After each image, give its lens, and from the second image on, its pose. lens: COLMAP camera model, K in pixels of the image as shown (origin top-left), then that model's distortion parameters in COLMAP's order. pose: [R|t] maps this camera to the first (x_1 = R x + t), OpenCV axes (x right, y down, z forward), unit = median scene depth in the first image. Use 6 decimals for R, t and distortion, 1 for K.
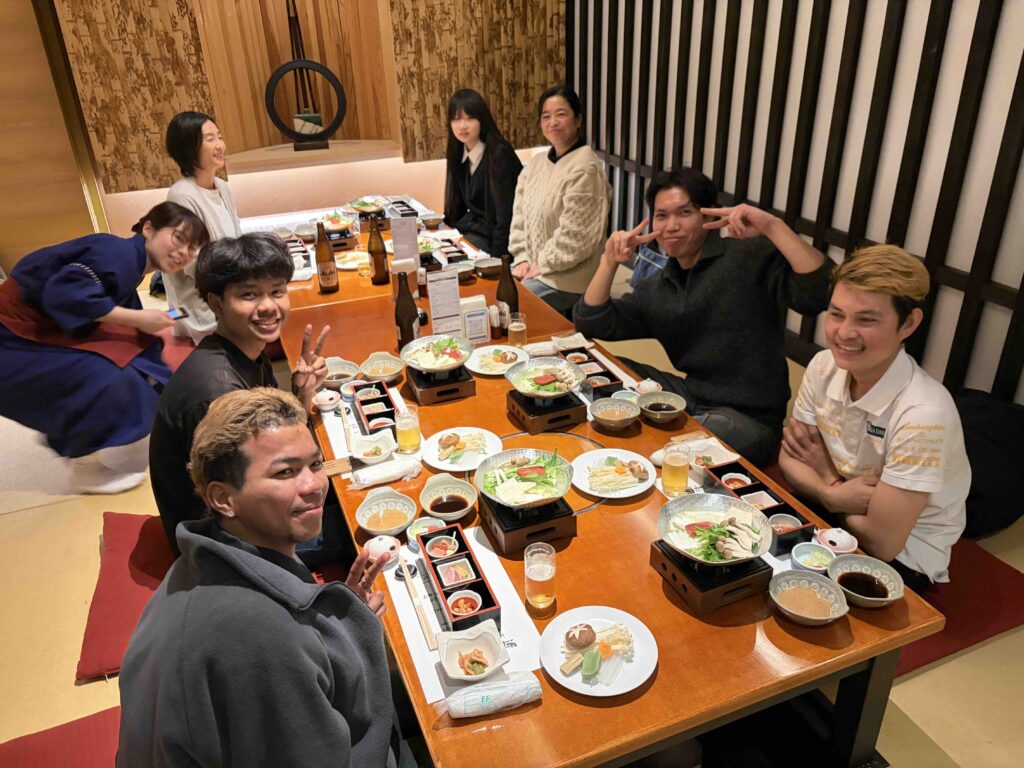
lens RADIAL K [[773.1, 0, 510.4], [0, 773.1, 392.2], [0, 0, 1]] dist [0.037260, -0.040933]
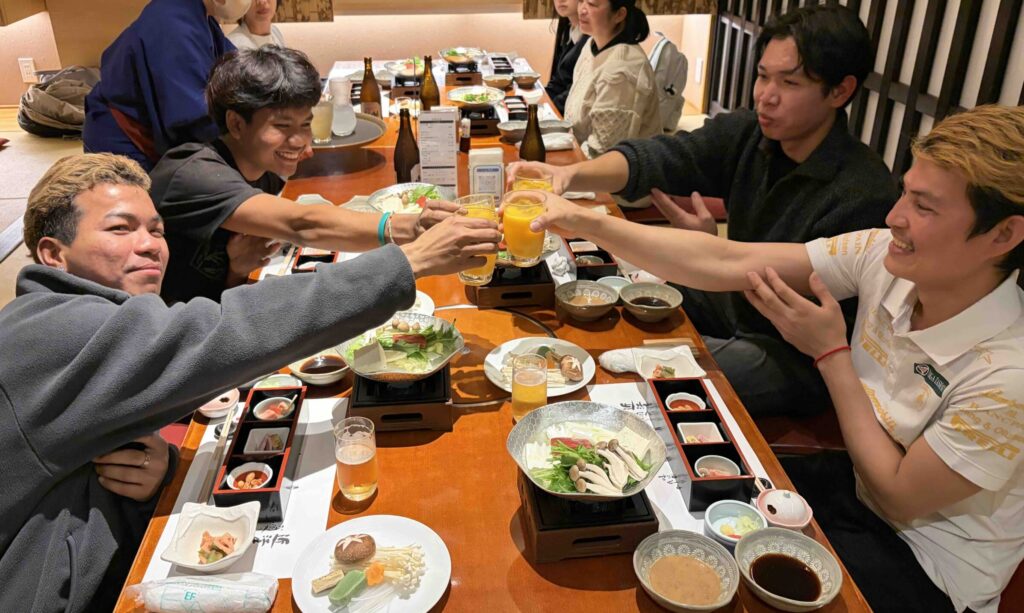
lens RADIAL K [[811.2, 0, 509.9], [0, 811.2, 300.6], [0, 0, 1]] dist [0.016261, -0.002316]
pose [[0.956036, 0.155937, -0.248352, 0.304312], [-0.156978, 0.987477, 0.015730, 0.032059], [0.247695, 0.023947, 0.968542, 0.209249]]
